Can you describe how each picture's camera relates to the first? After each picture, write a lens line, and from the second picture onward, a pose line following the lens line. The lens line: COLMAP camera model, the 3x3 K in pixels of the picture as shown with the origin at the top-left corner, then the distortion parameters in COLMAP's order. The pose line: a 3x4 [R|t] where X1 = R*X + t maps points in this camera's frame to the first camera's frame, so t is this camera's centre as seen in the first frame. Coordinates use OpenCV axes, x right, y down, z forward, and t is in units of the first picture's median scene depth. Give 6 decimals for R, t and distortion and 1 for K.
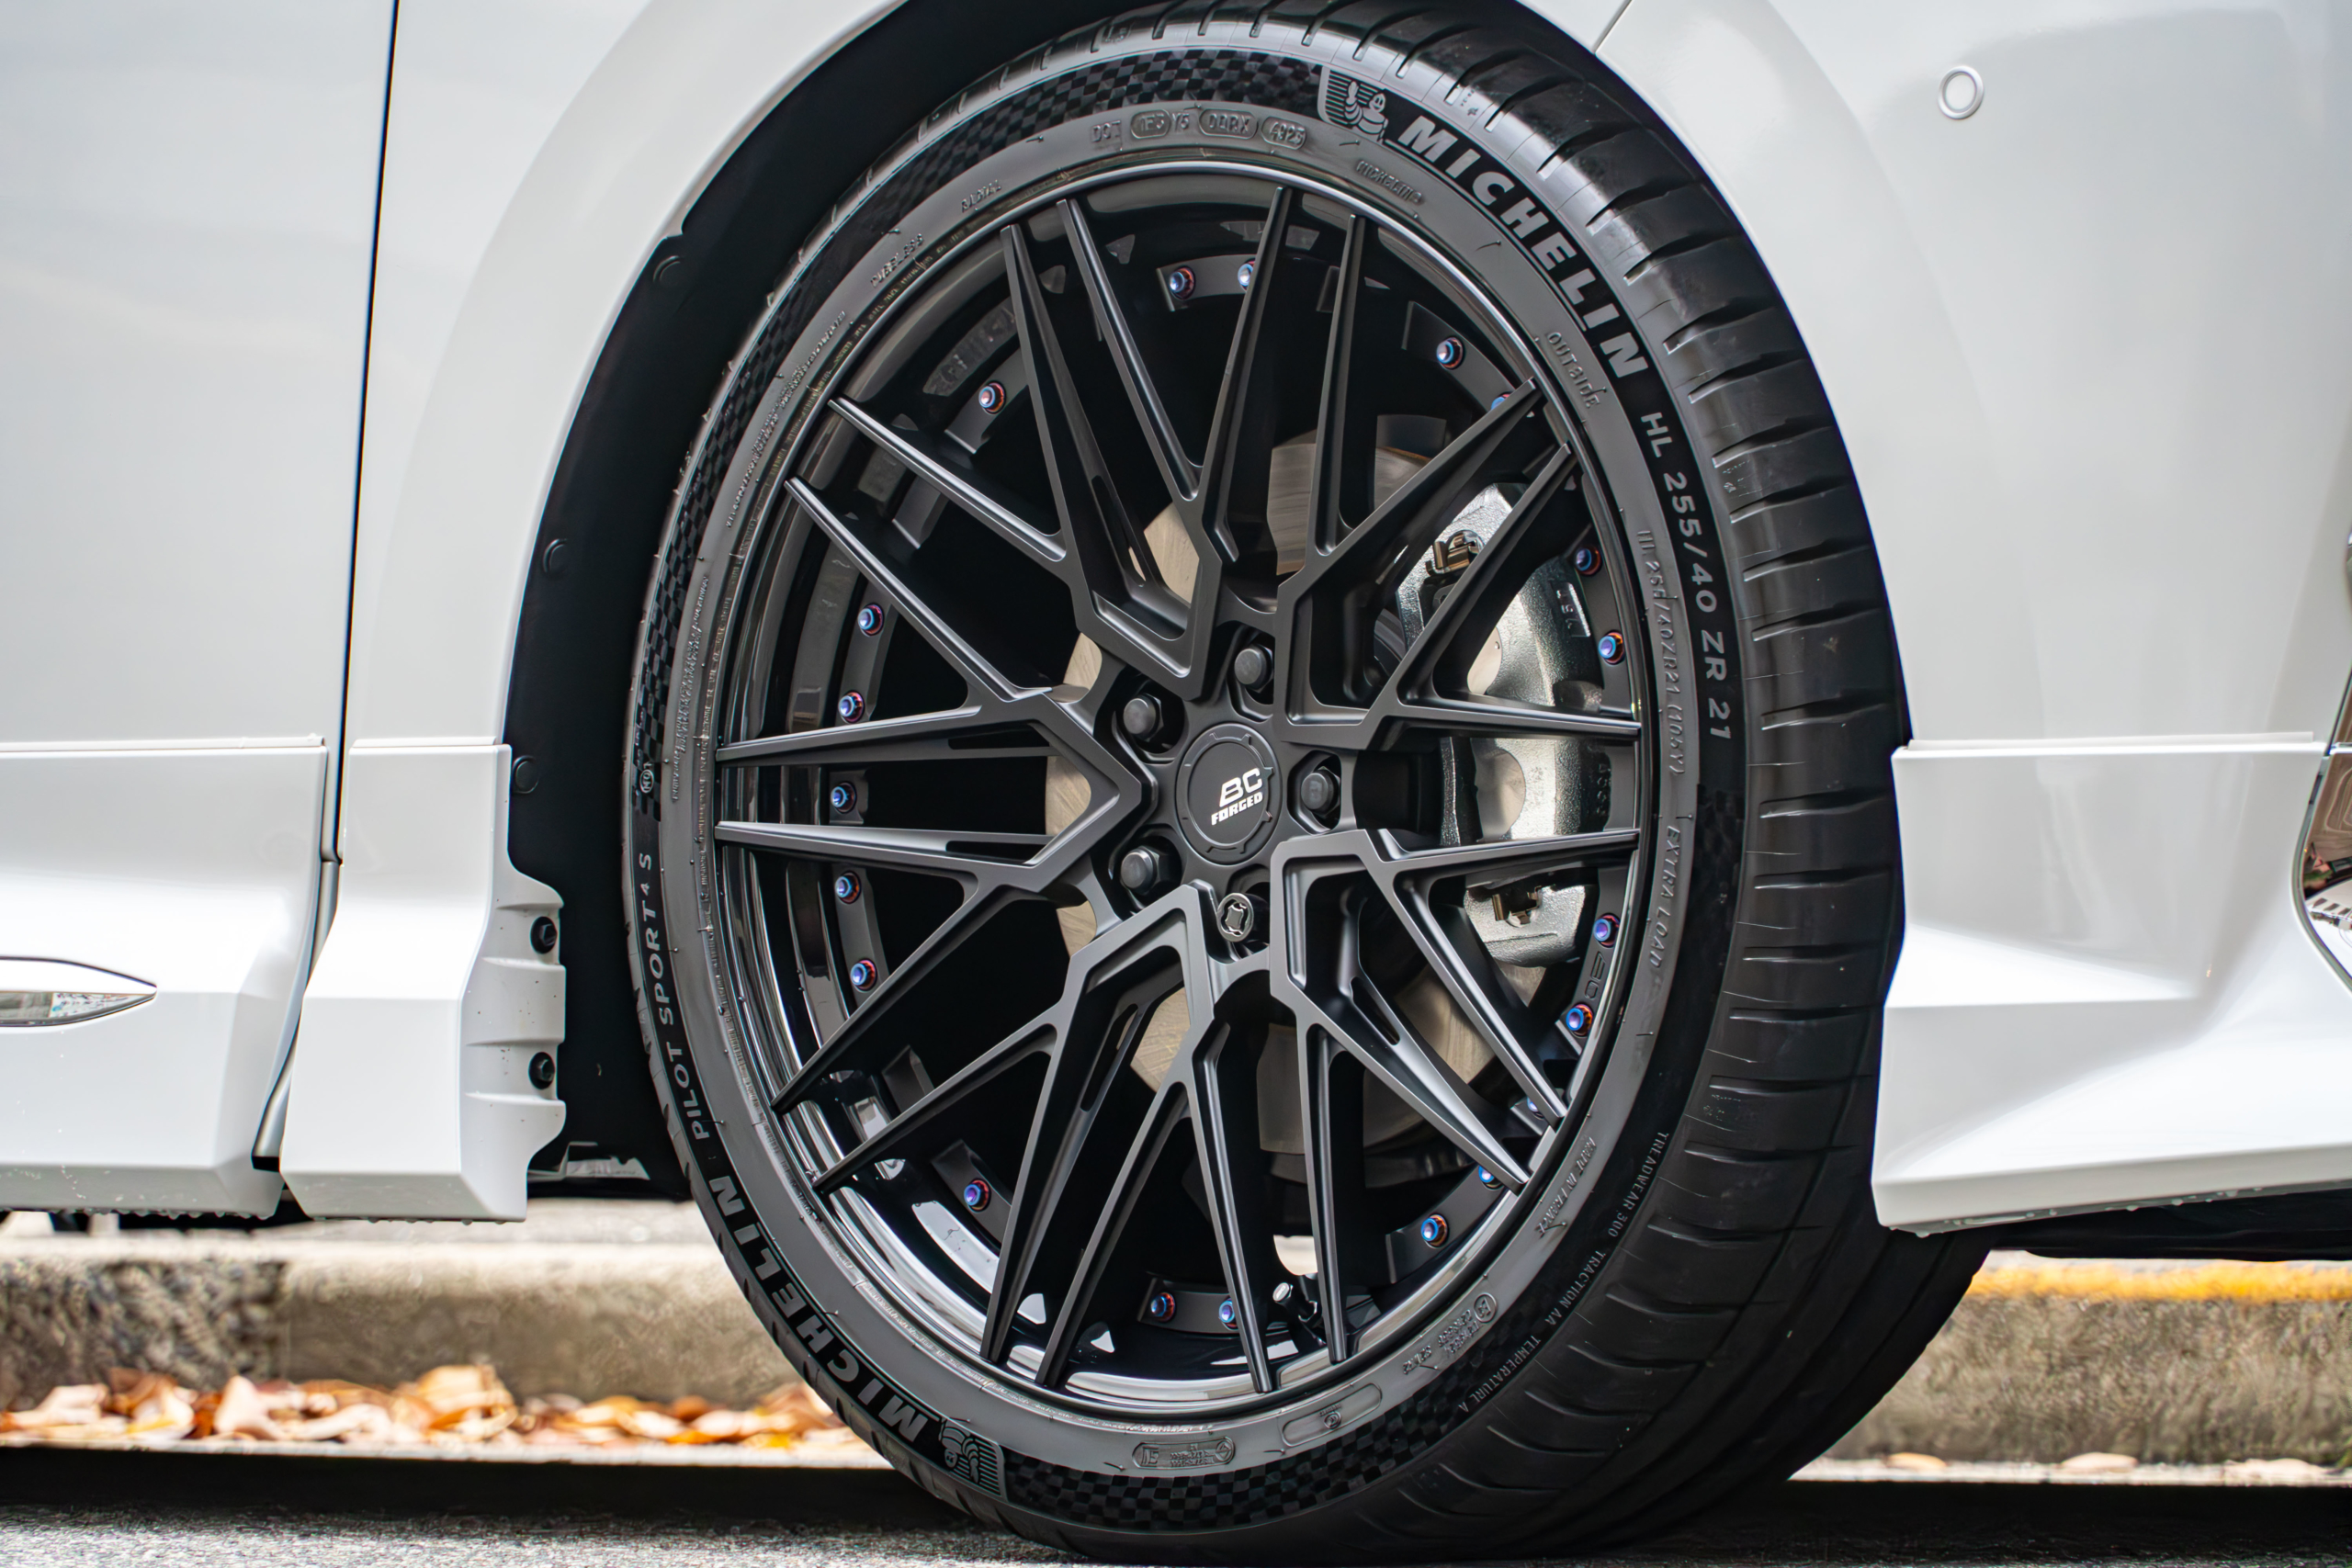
lens RADIAL K [[13668.2, 0, 1176.0], [0, 13668.2, 784.0], [0, 0, 1]] dist [-0.110727, -11.455800]
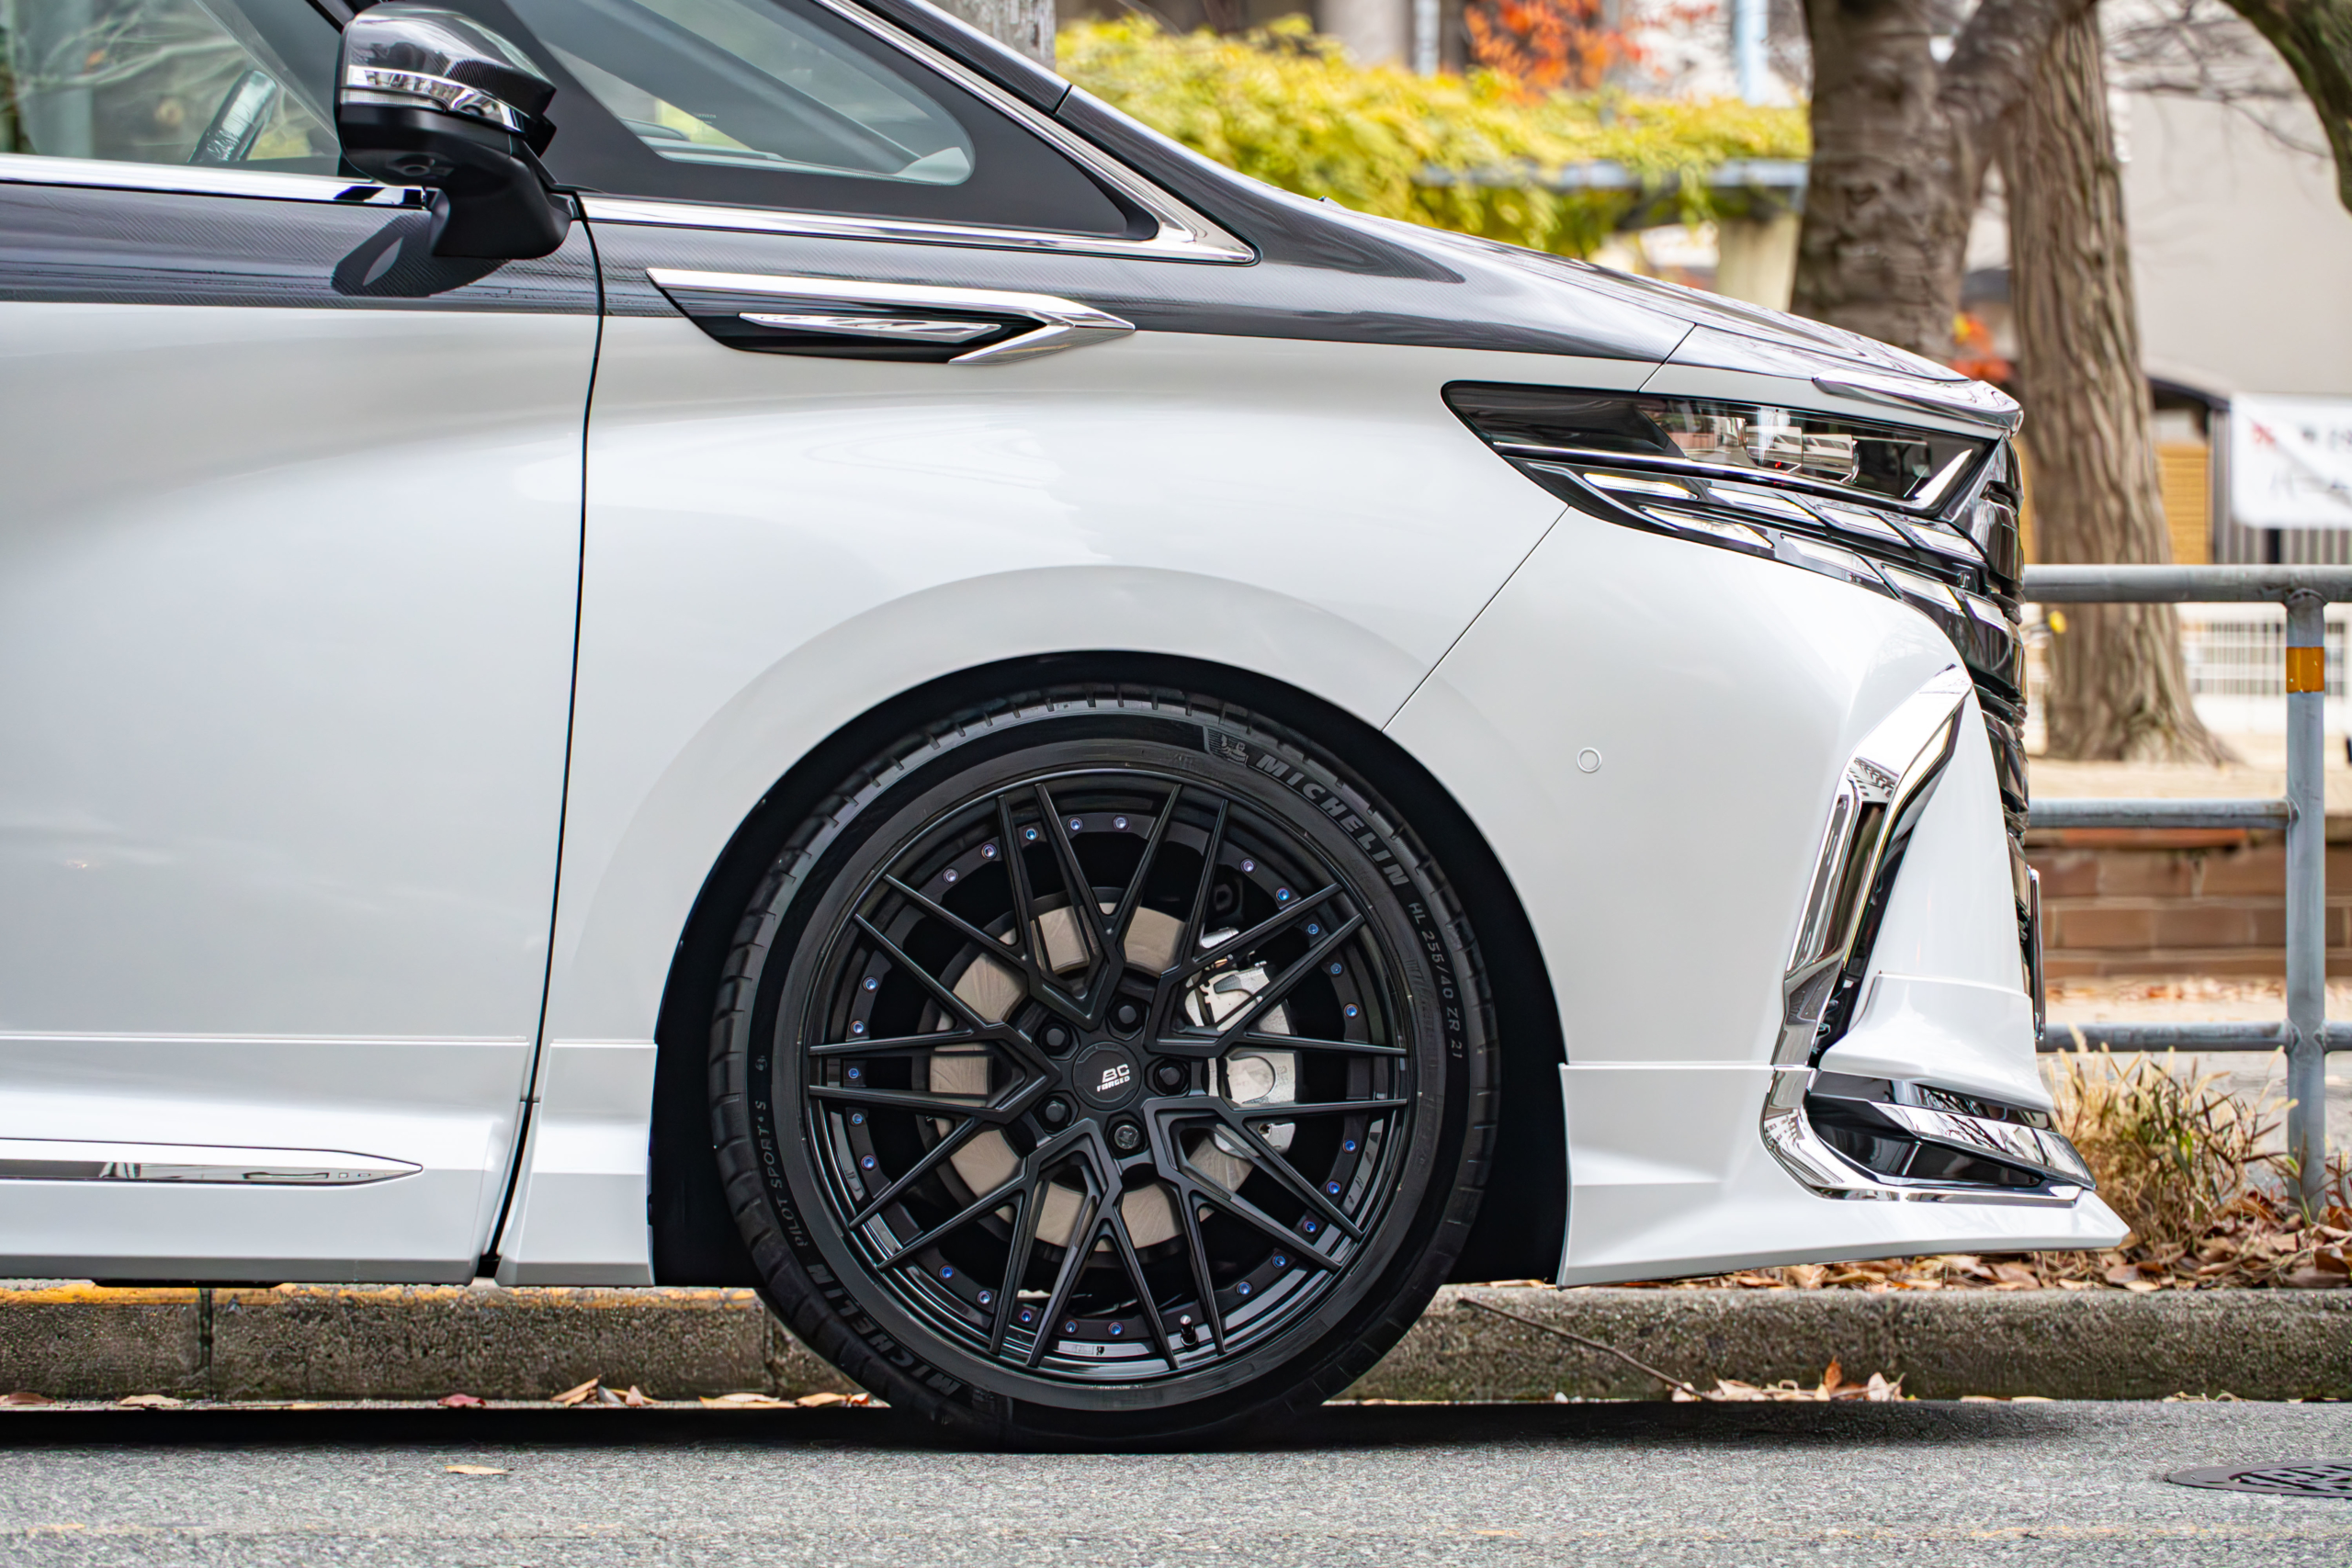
lens RADIAL K [[13668.2, 0, 1176.0], [0, 13668.2, 784.0], [0, 0, 1]] dist [-0.110727, -11.455800]
pose [[0.718758, 0.013125, 0.695137, -1.408254], [-0.019301, 0.999813, 0.001079, -0.045364], [-0.694993, -0.014192, 0.718877, -0.477529]]
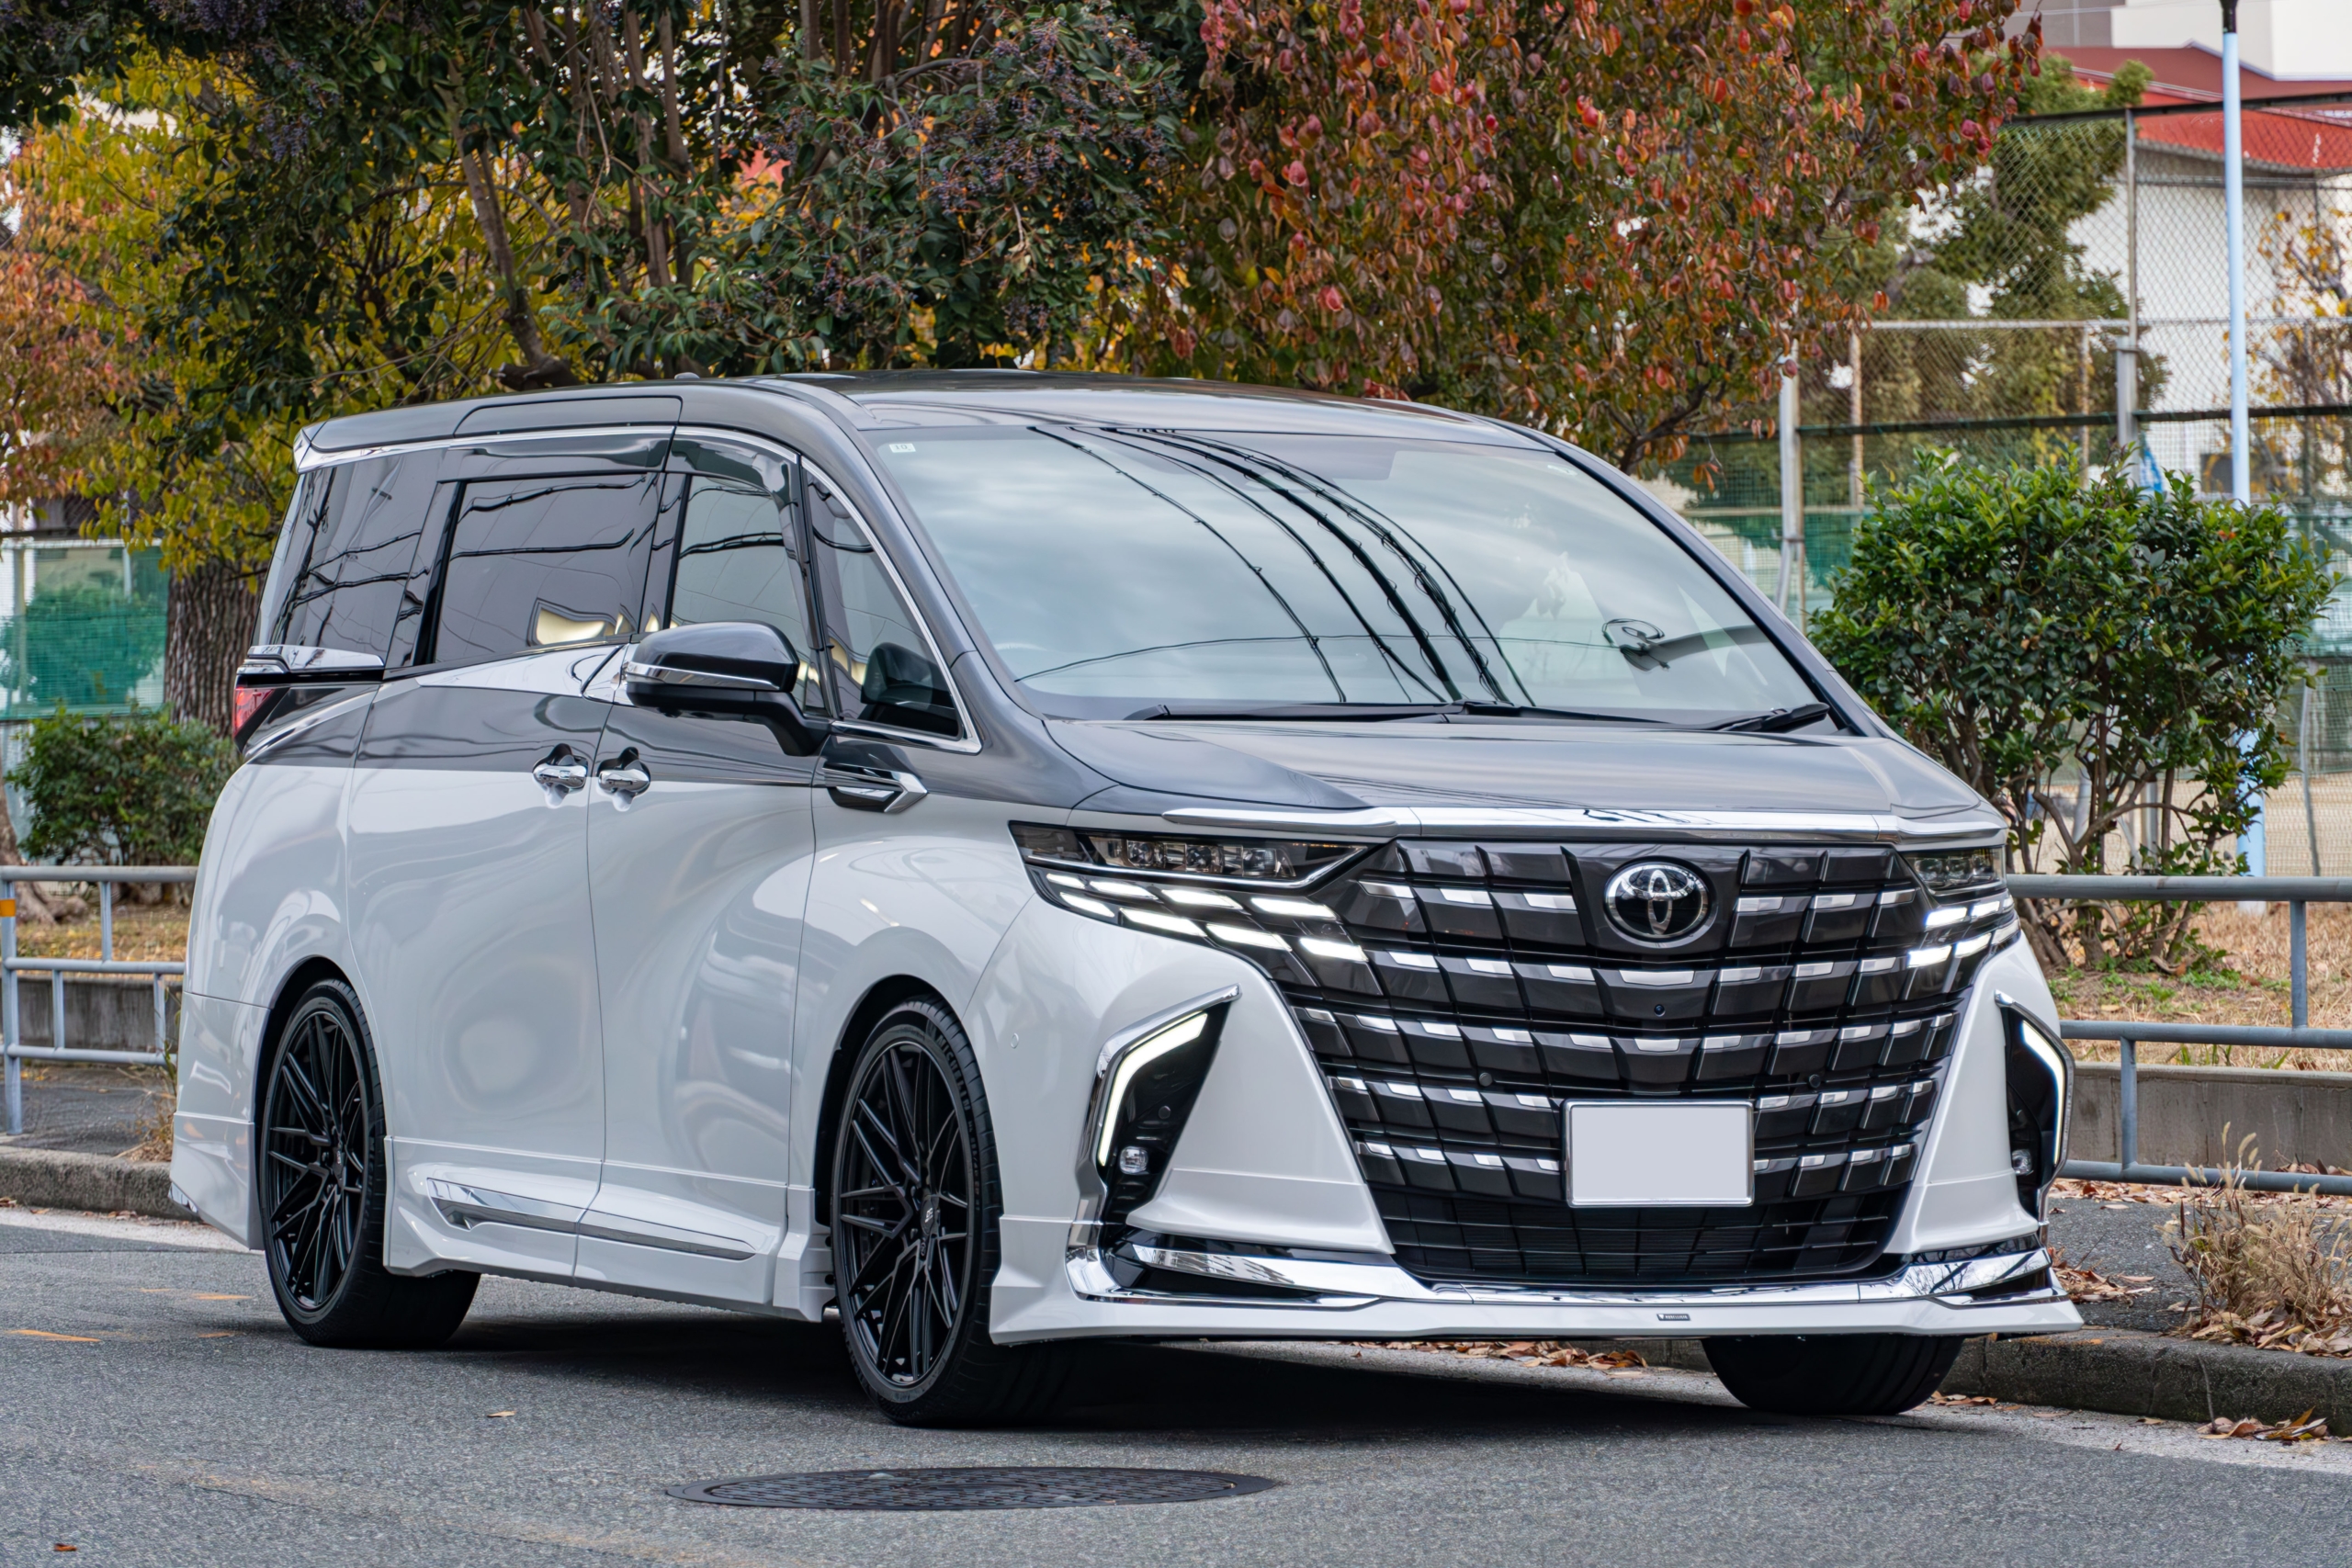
lens RADIAL K [[10376.1, 0, 1176.0], [0, 10376.1, 784.0], [0, 0, 1]] dist [-0.008682, -0.751423]
pose [[0.907858, 0.004935, -0.419249, 1.215384], [0.002160, 0.999862, 0.016447, -0.158486], [0.419272, -0.015837, 0.907722, -1.469758]]
